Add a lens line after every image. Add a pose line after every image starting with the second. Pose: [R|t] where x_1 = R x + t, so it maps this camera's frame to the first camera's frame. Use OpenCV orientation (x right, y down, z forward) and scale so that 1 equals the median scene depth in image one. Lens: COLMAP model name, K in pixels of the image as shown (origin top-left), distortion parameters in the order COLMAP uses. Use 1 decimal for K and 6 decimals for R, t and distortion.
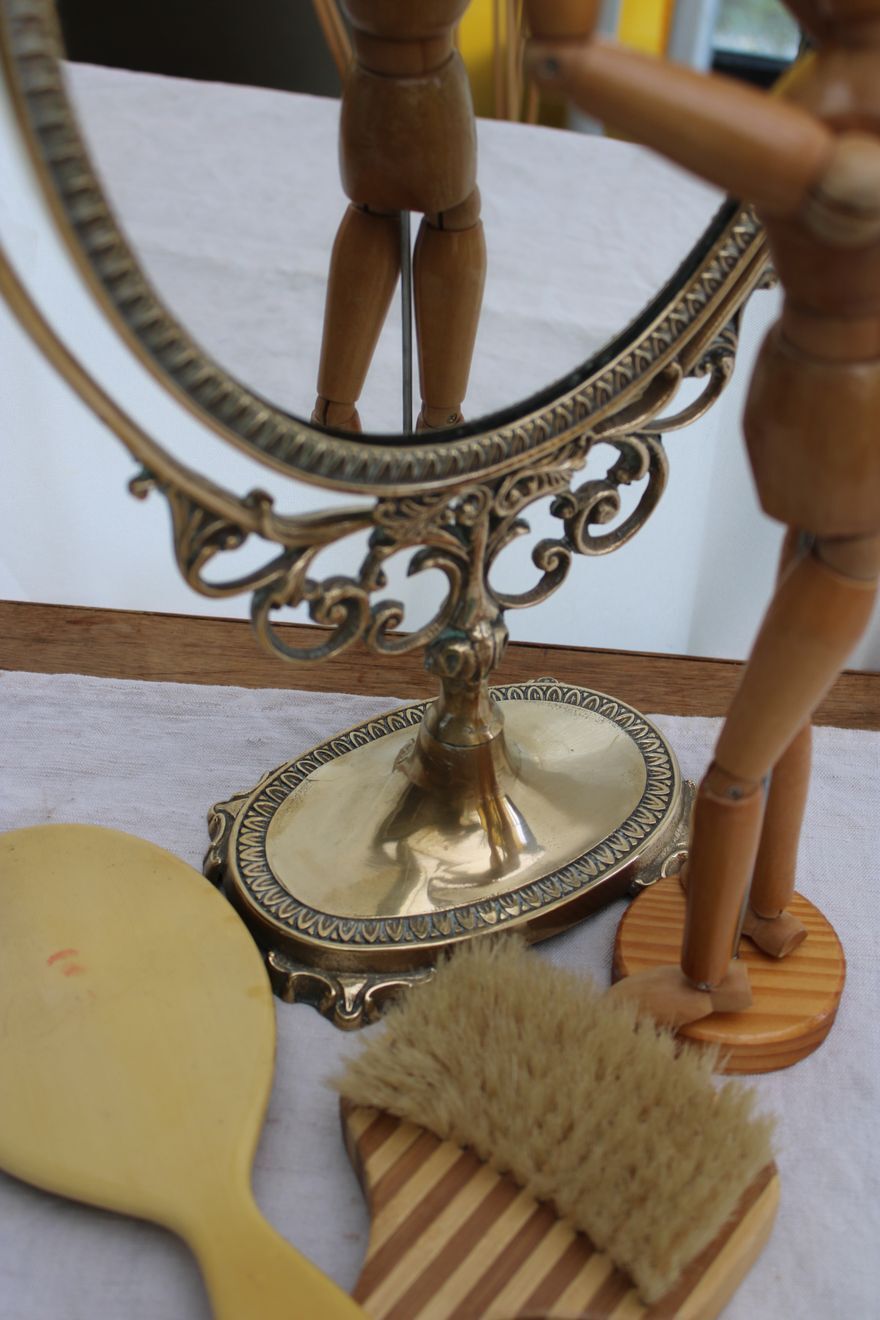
lens RADIAL K [[1733.3, 0, 439.3], [0, 1733.3, 661.0], [0, 0, 1]] dist [-0.063994, 0.000000]
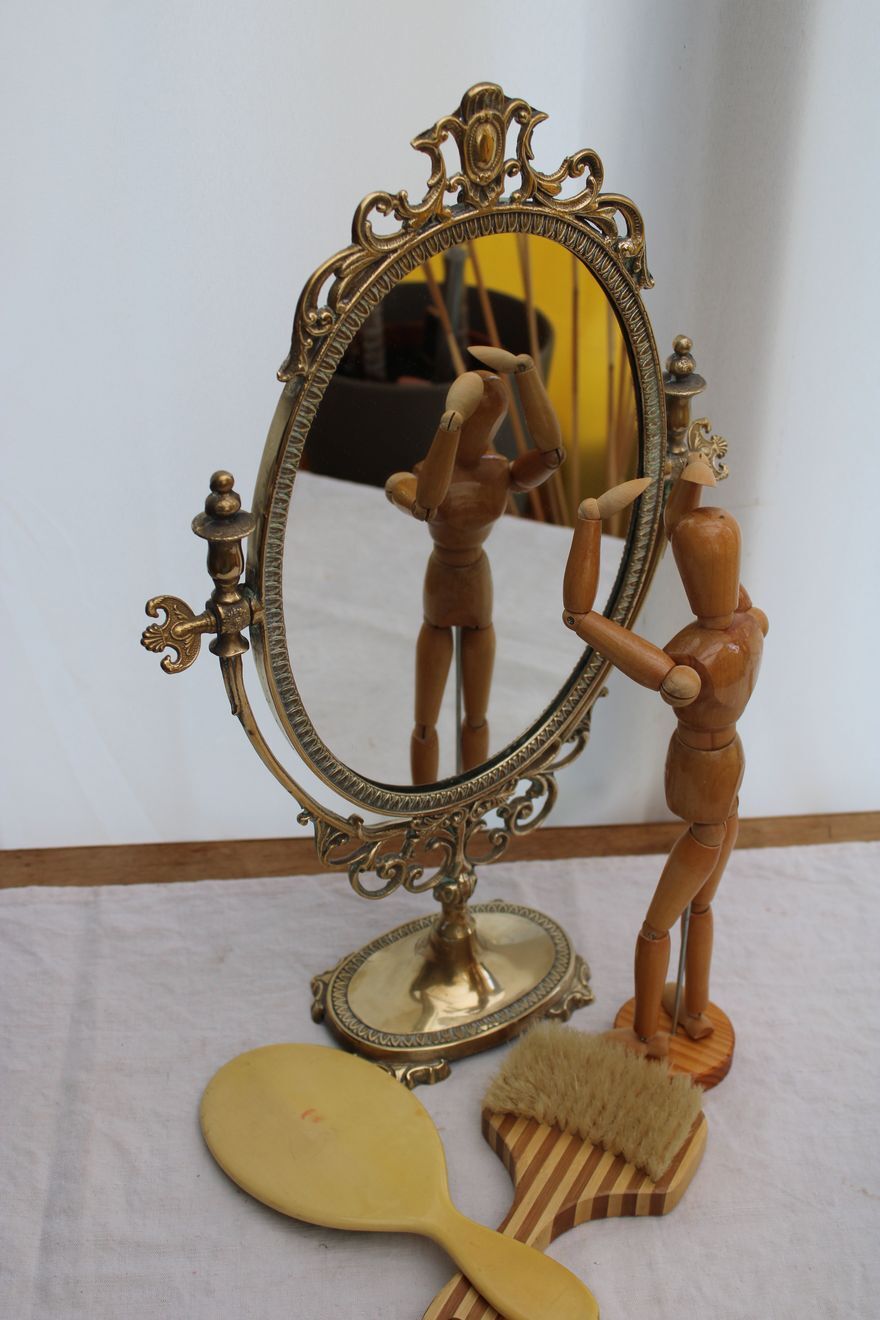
lens RADIAL K [[1733.3, 0, 415.7], [0, 1733.3, 669.6], [0, 0, 1]] dist [-0.063994, 0.000000]
pose [[0.999482, -0.026977, 0.017562, -0.056018], [0.028792, 0.993181, -0.112967, -0.031694], [-0.014394, 0.113414, 0.993444, -0.936793]]
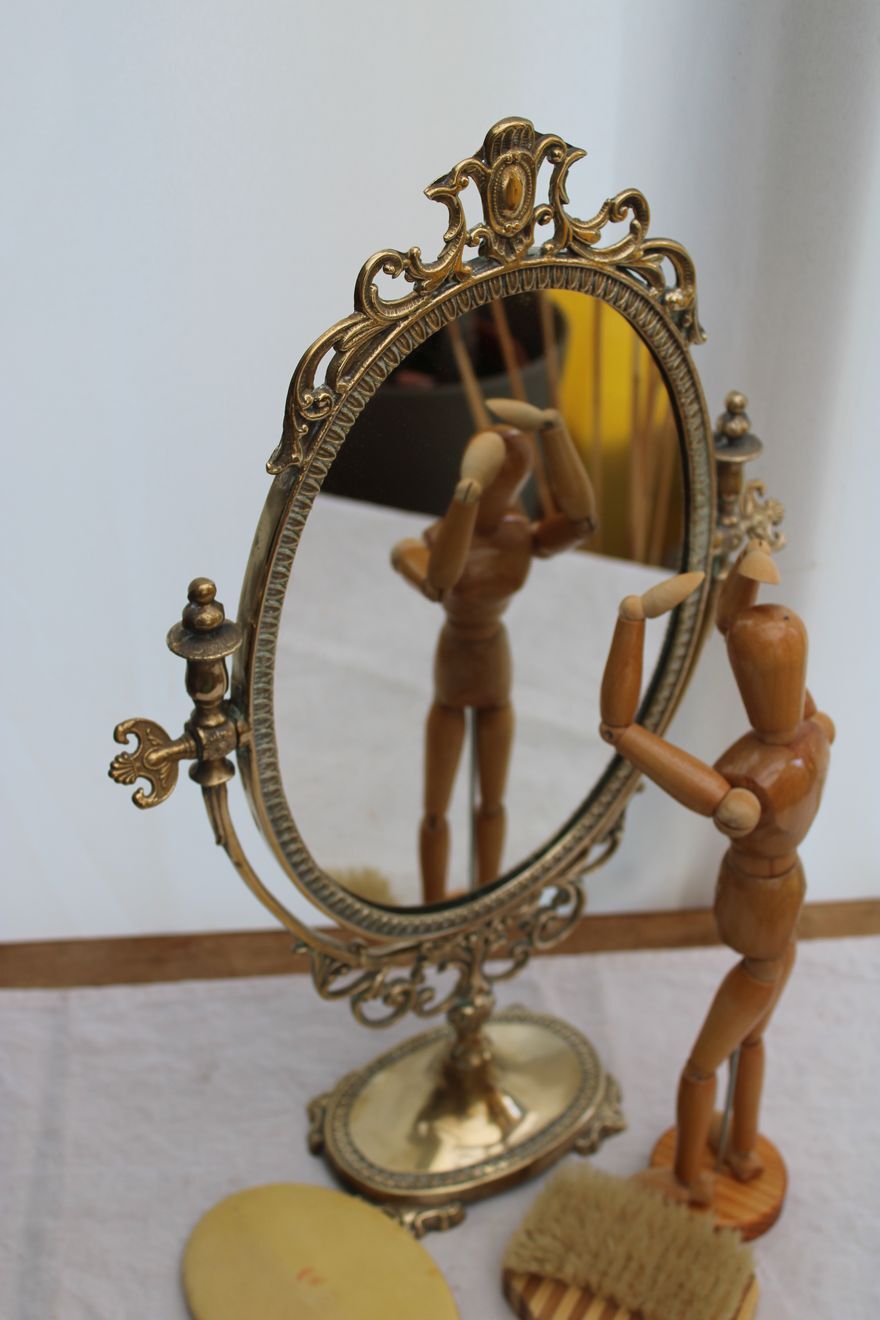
lens RADIAL K [[1816.6, 0, 414.0], [0, 1816.6, 673.1], [0, 0, 1]] dist [-0.059610, 0.000000]
pose [[0.999382, -0.029636, 0.018903, -0.064278], [0.031148, 0.995854, -0.085473, -0.186618], [-0.016292, 0.086009, 0.996161, -0.791422]]
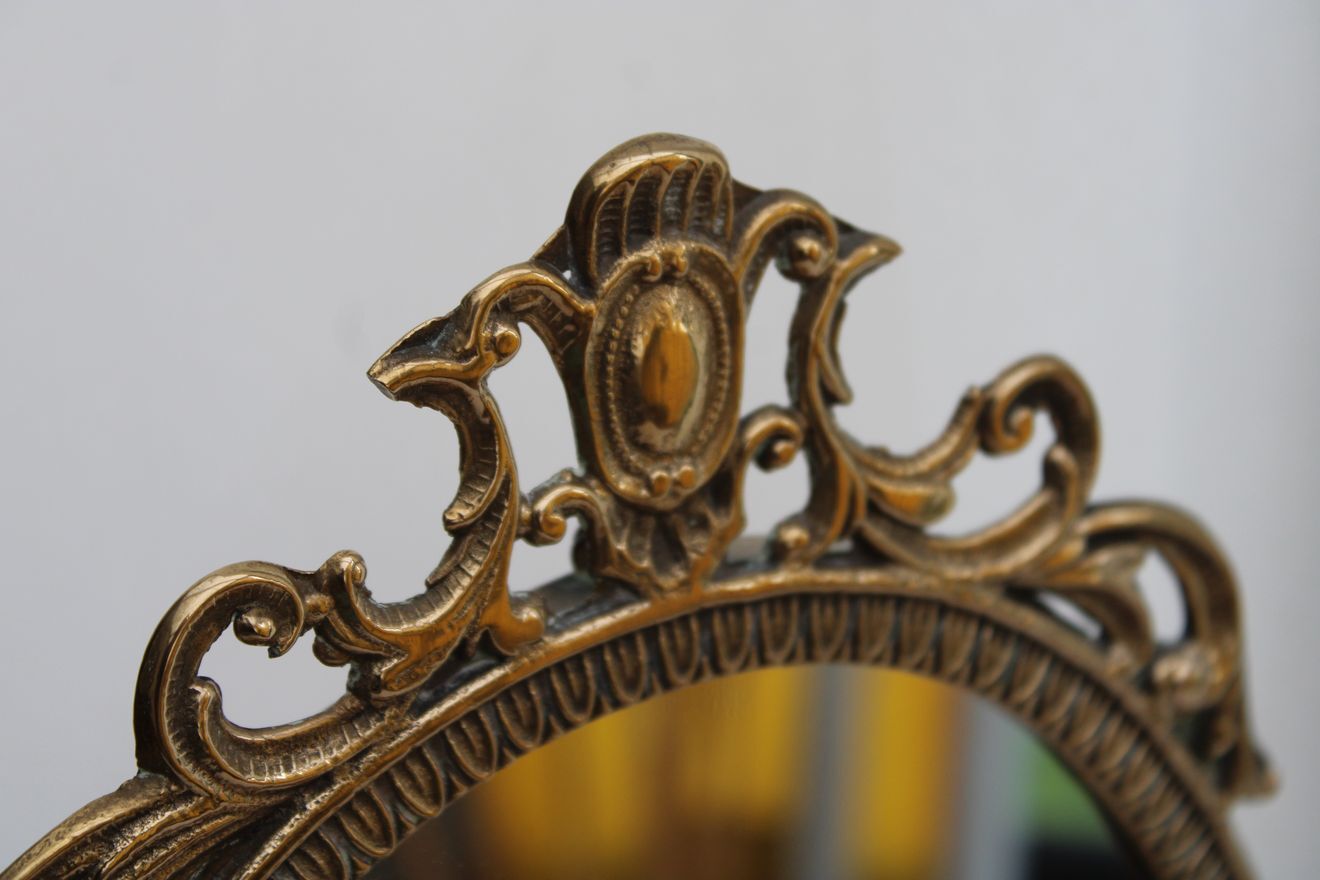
lens RADIAL K [[3093.6, 0, 664.7], [0, 3093.6, 441.6], [0, 0, 1]] dist [0.050950, 0.000000]
pose [[0.998254, -0.044538, 0.038794, 0.013049], [0.054800, 0.943439, -0.326986, -0.397954], [-0.022036, 0.328541, 0.944233, -0.177078]]
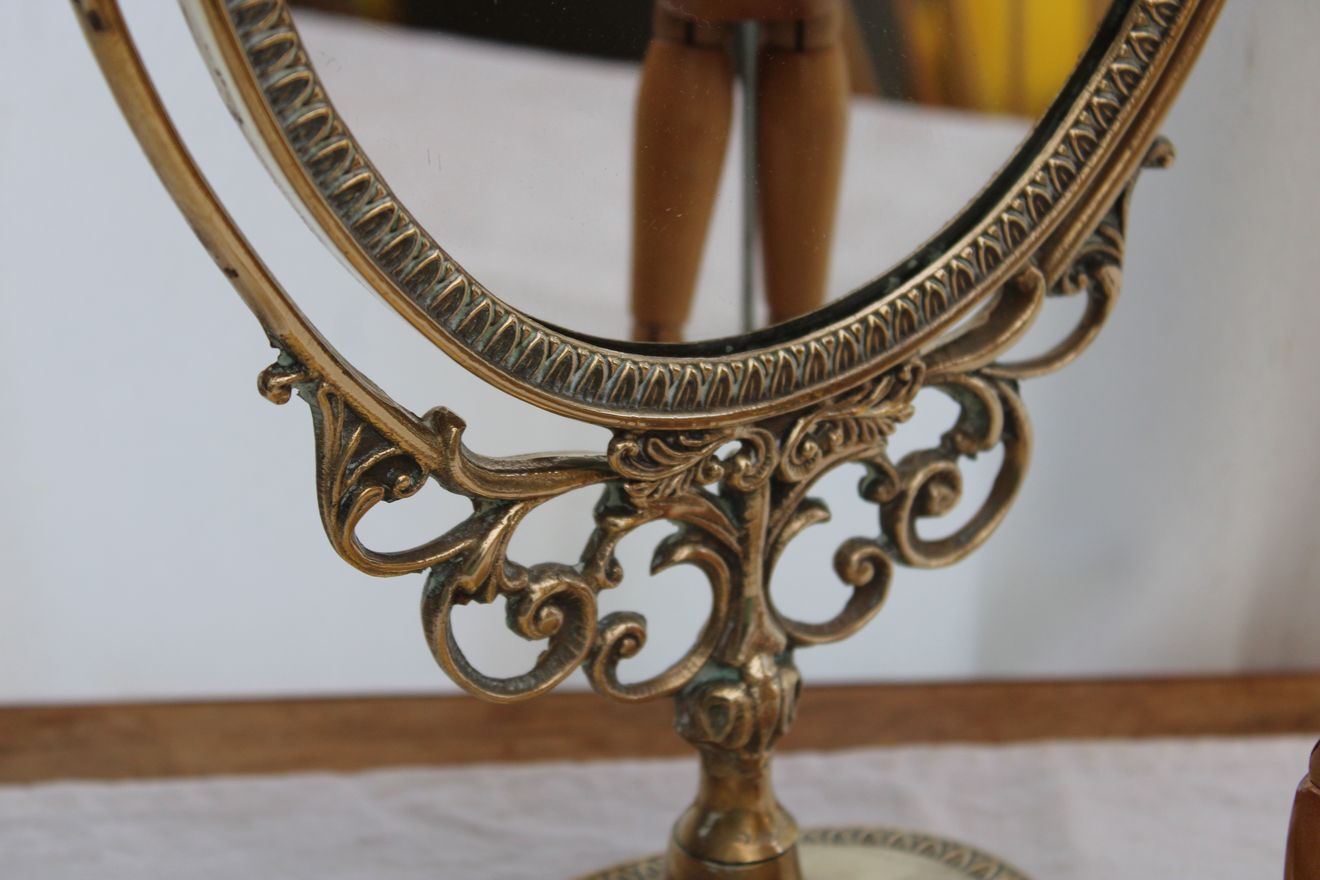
lens RADIAL K [[3093.6, 0, 650.7], [0, 3093.6, 402.0], [0, 0, 1]] dist [0.050950, 0.000000]
pose [[0.999756, -0.015618, 0.015645, -0.035051], [0.019250, 0.963019, -0.268746, 0.201877], [-0.010869, 0.268982, 0.963084, -0.164587]]
